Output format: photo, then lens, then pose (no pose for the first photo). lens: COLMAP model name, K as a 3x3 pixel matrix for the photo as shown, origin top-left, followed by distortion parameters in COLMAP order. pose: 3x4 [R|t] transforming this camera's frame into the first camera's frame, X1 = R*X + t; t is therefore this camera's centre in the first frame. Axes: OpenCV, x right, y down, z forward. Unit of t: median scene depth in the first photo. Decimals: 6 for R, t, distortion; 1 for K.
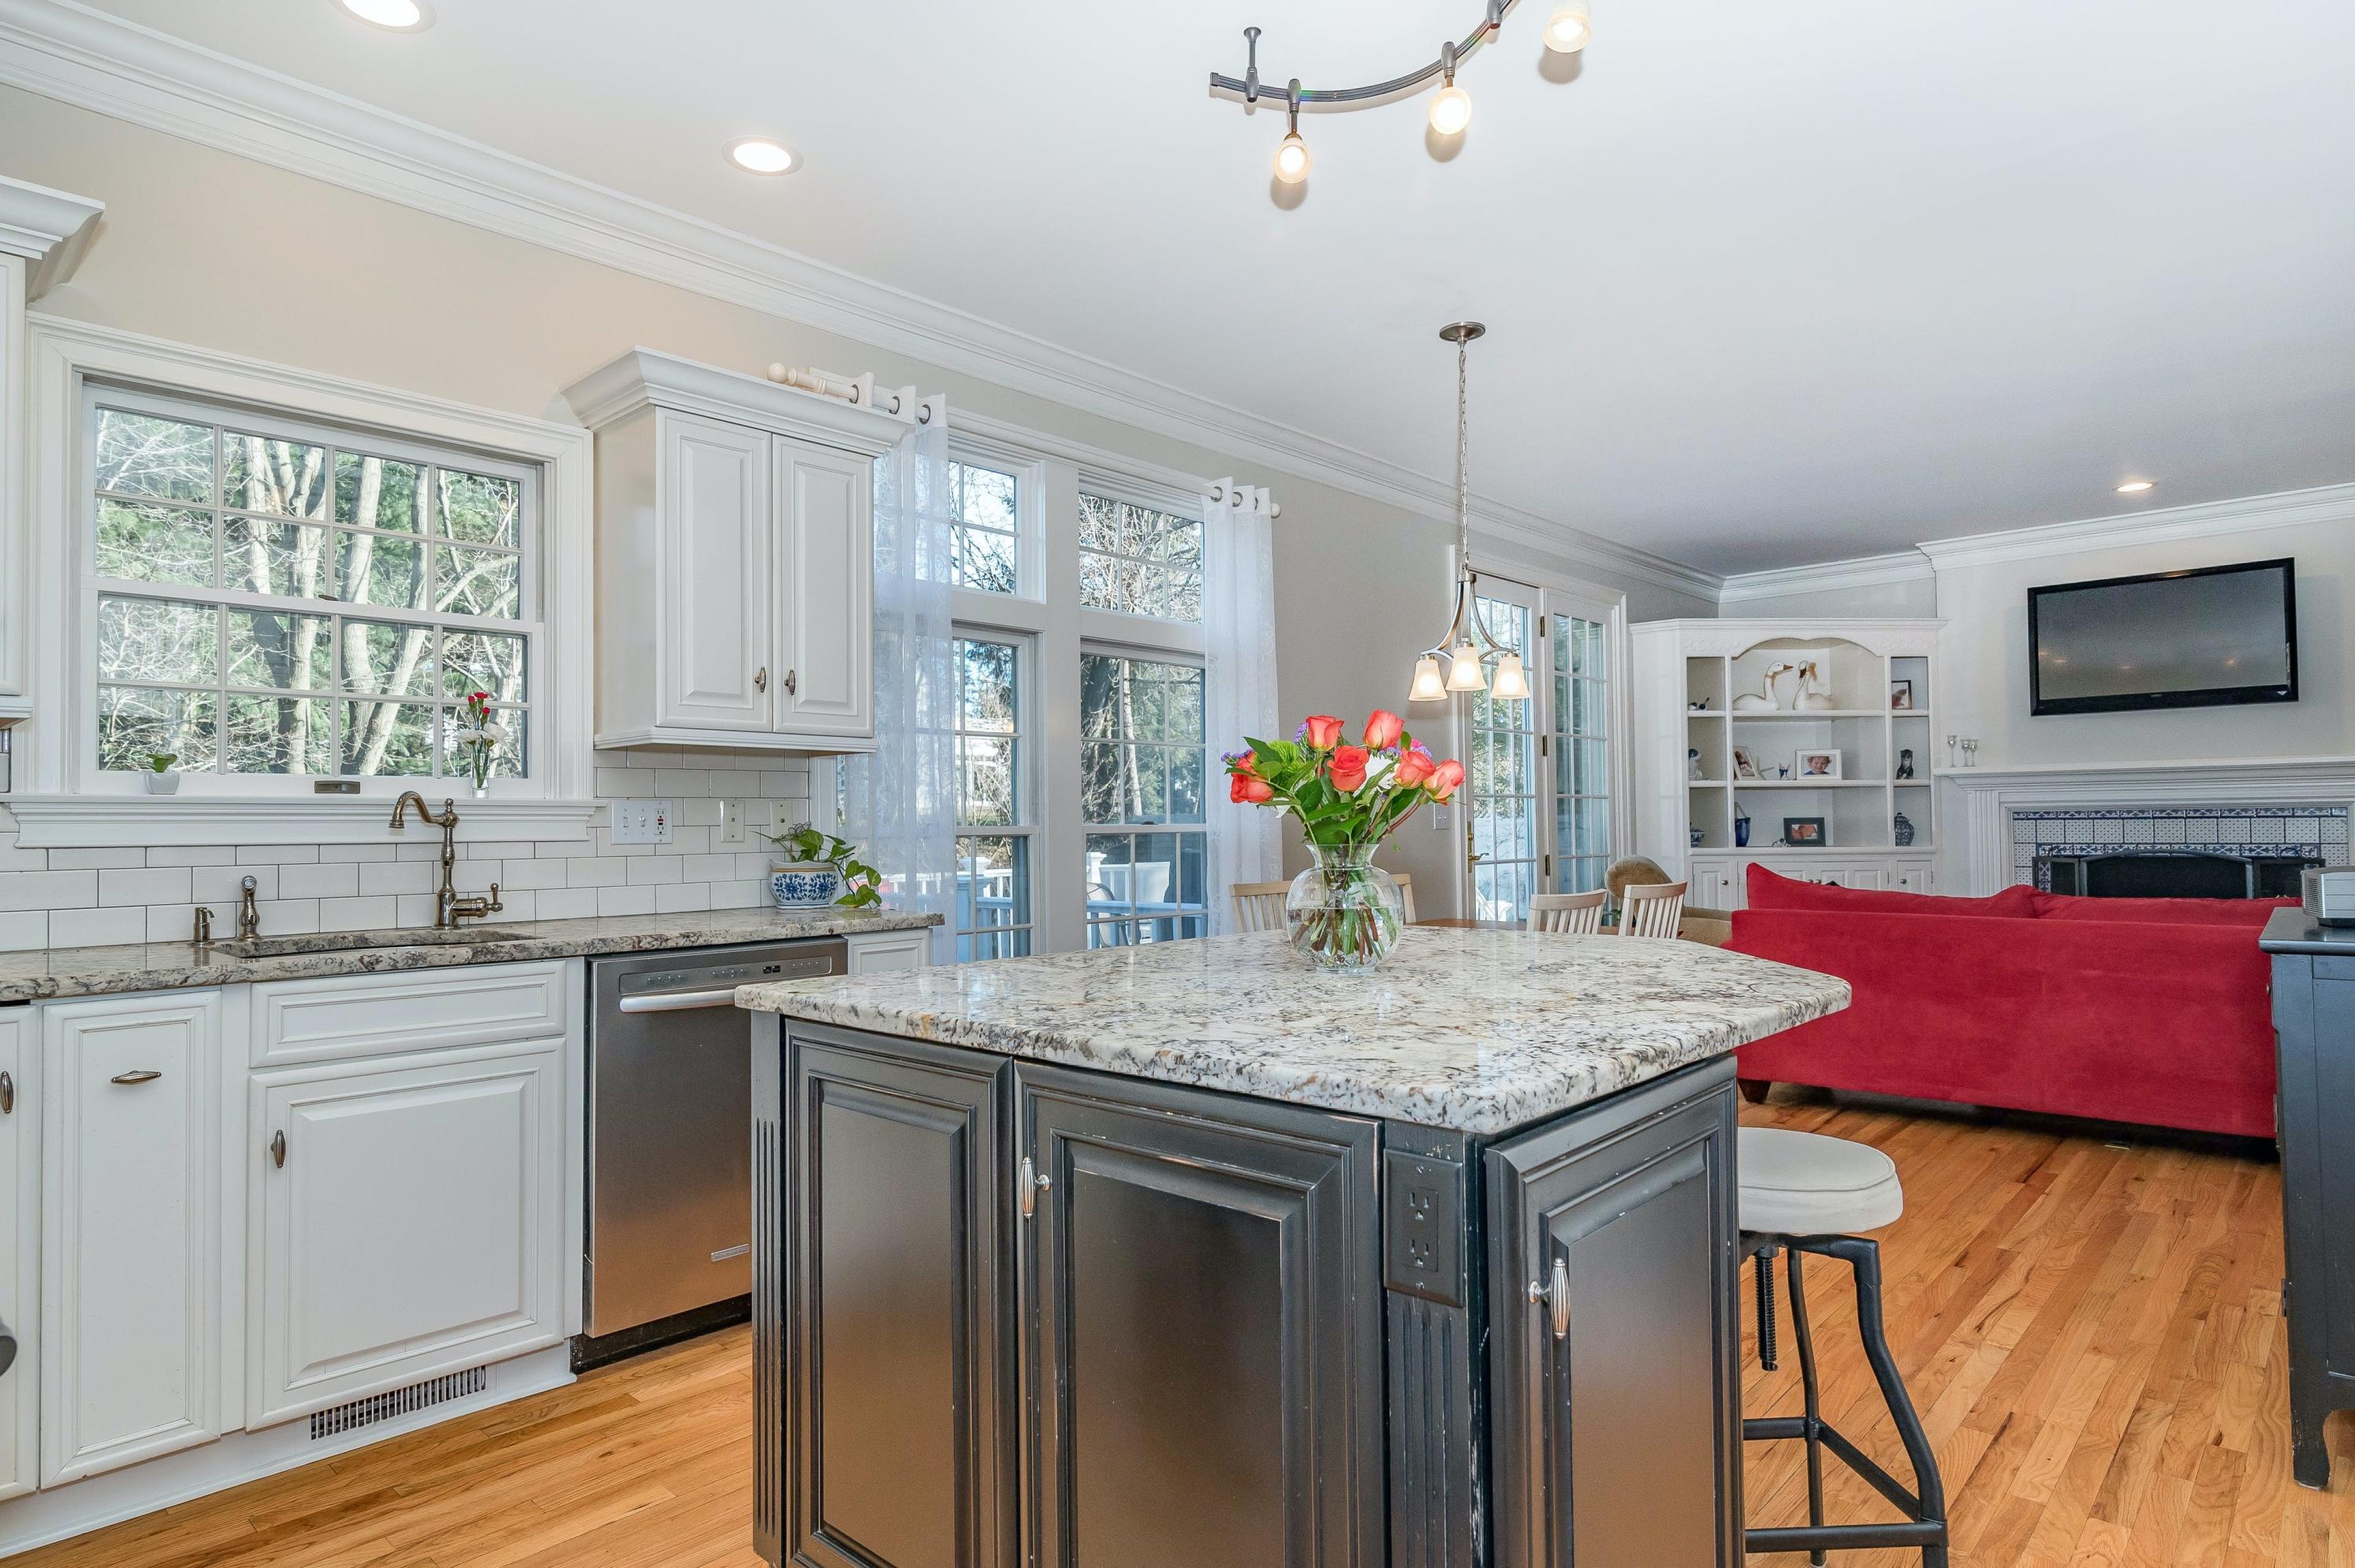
lens RADIAL K [[1301.7, 0, 1162.1], [0, 1301.7, 789.4], [0, 0, 1]] dist [0.001311, -0.000319]
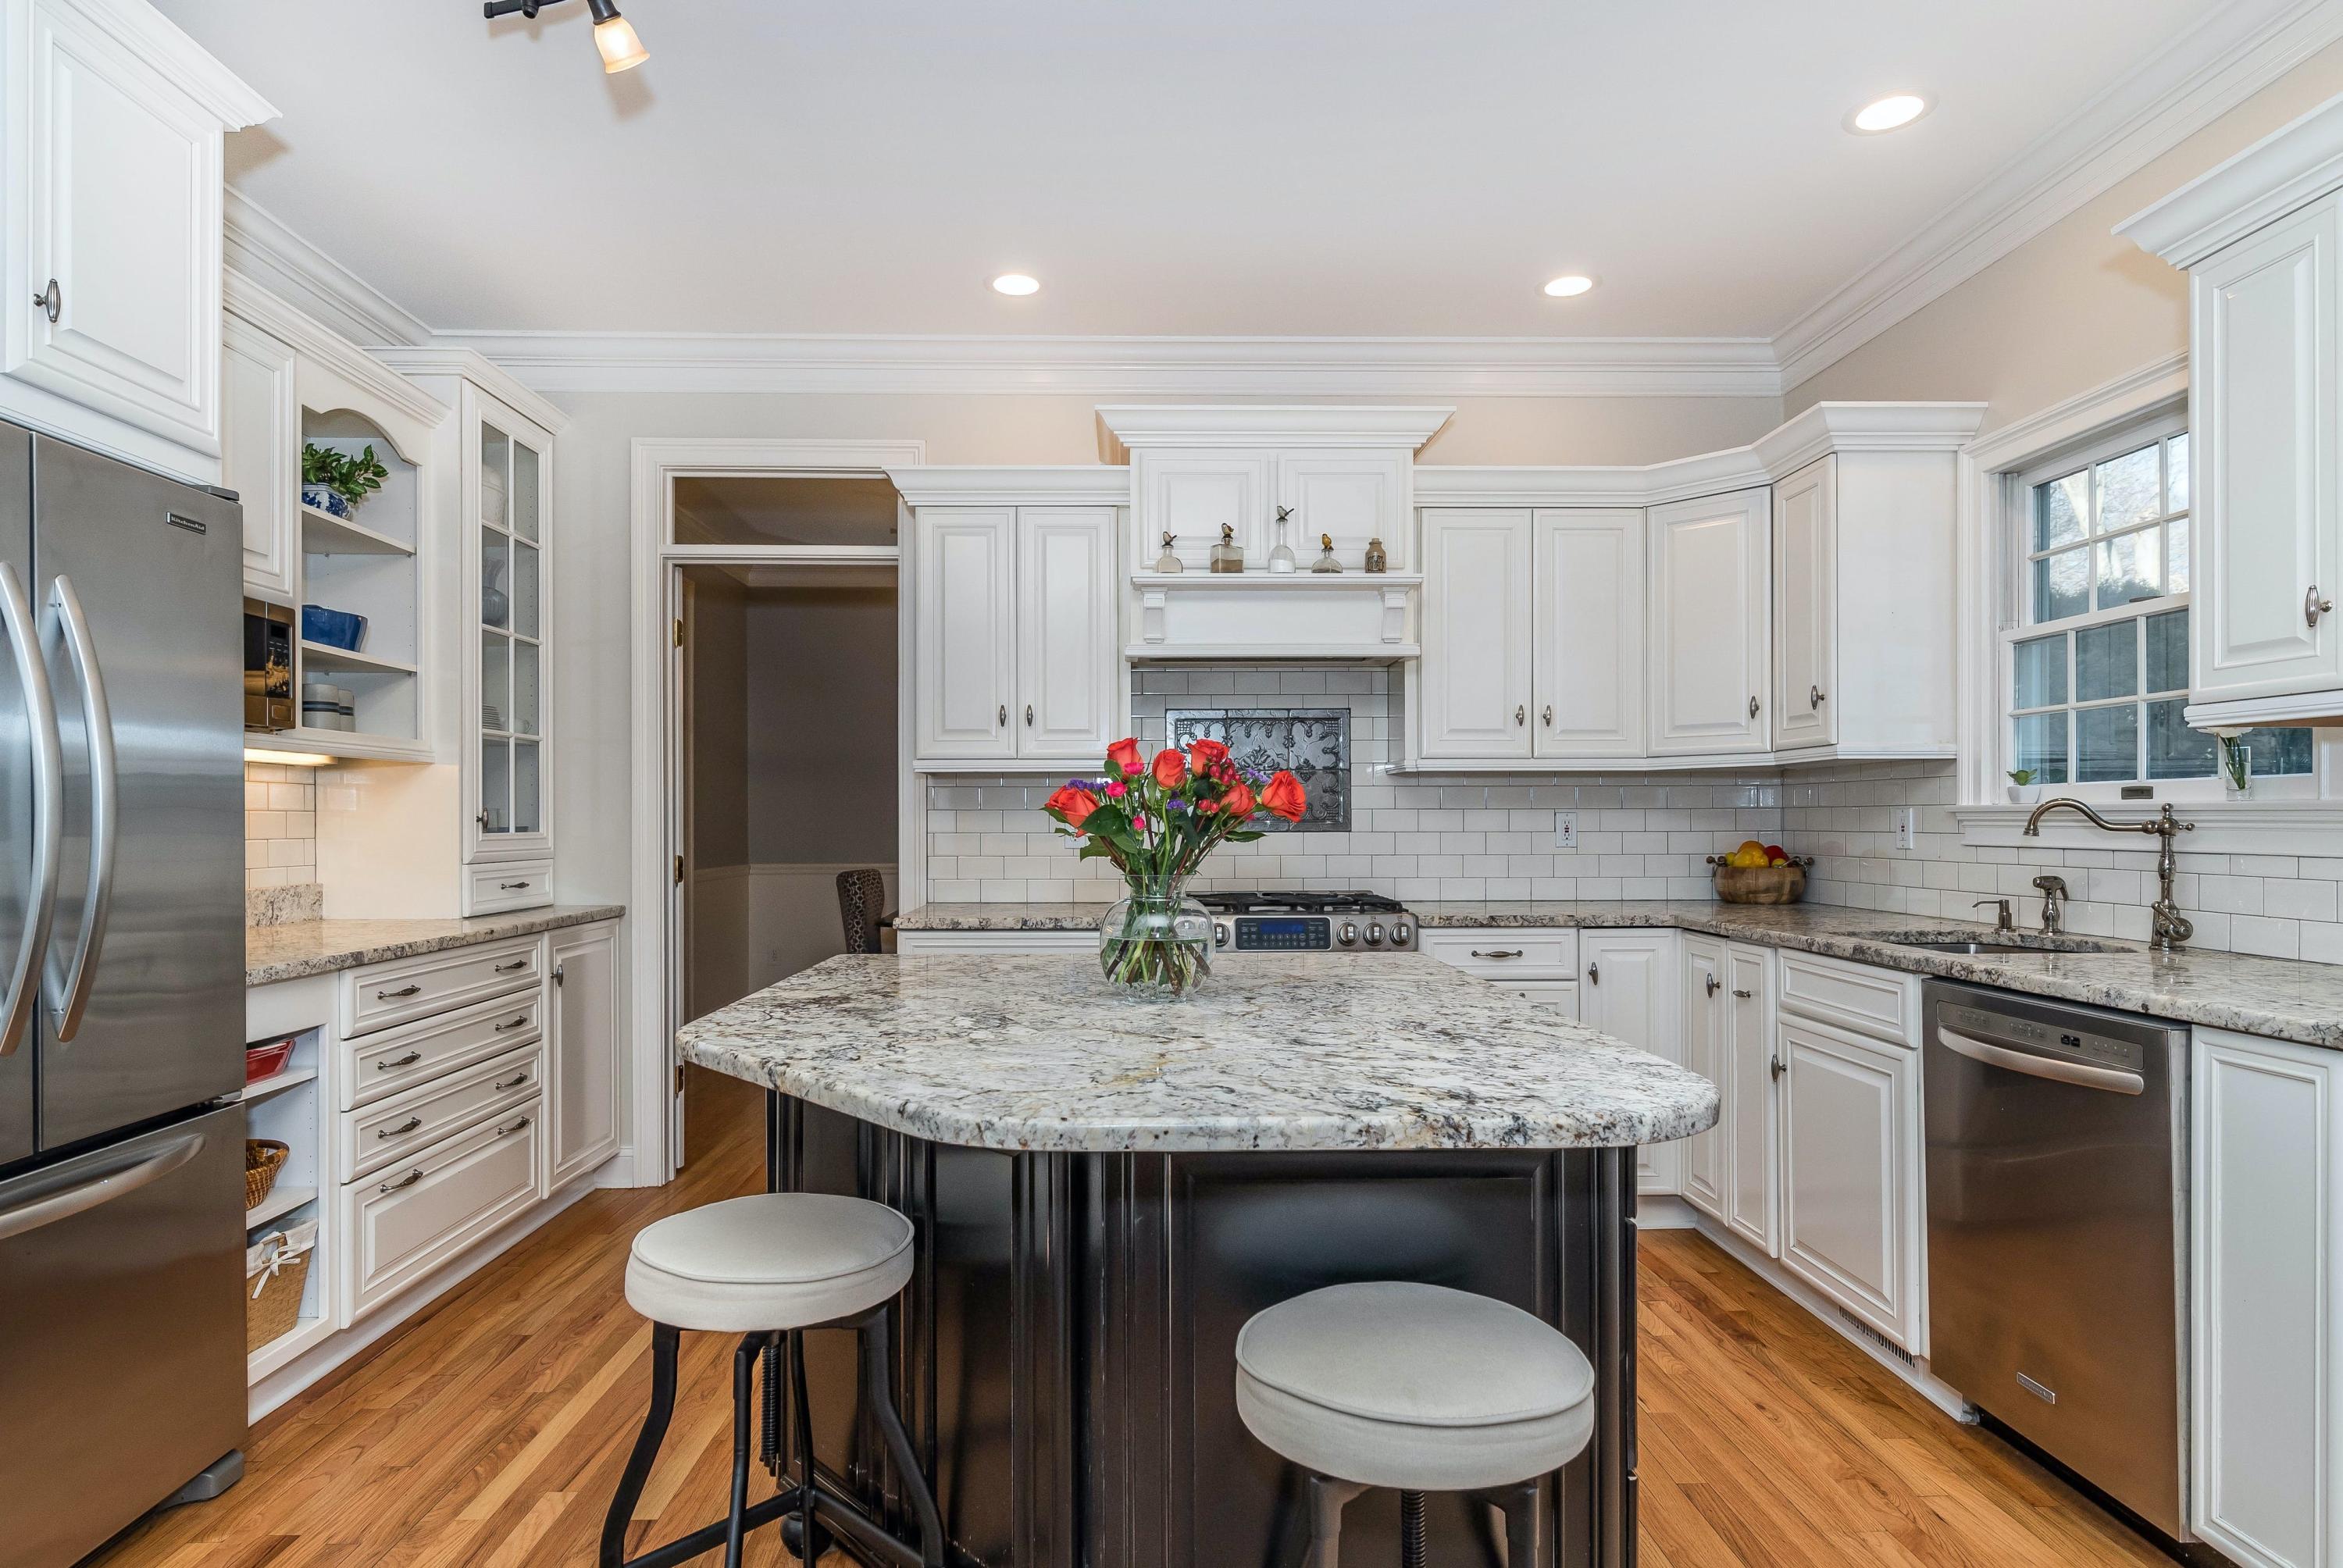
lens RADIAL K [[1295.2, 0, 1154.6], [0, 1295.2, 827.4], [0, 0, 1]] dist [0.001311, -0.000319]
pose [[-0.709280, 0.017000, -0.704722, 0.558619], [0.030863, 0.999499, -0.006951, 0.008064], [0.704251, -0.026680, -0.709450, 1.129822]]
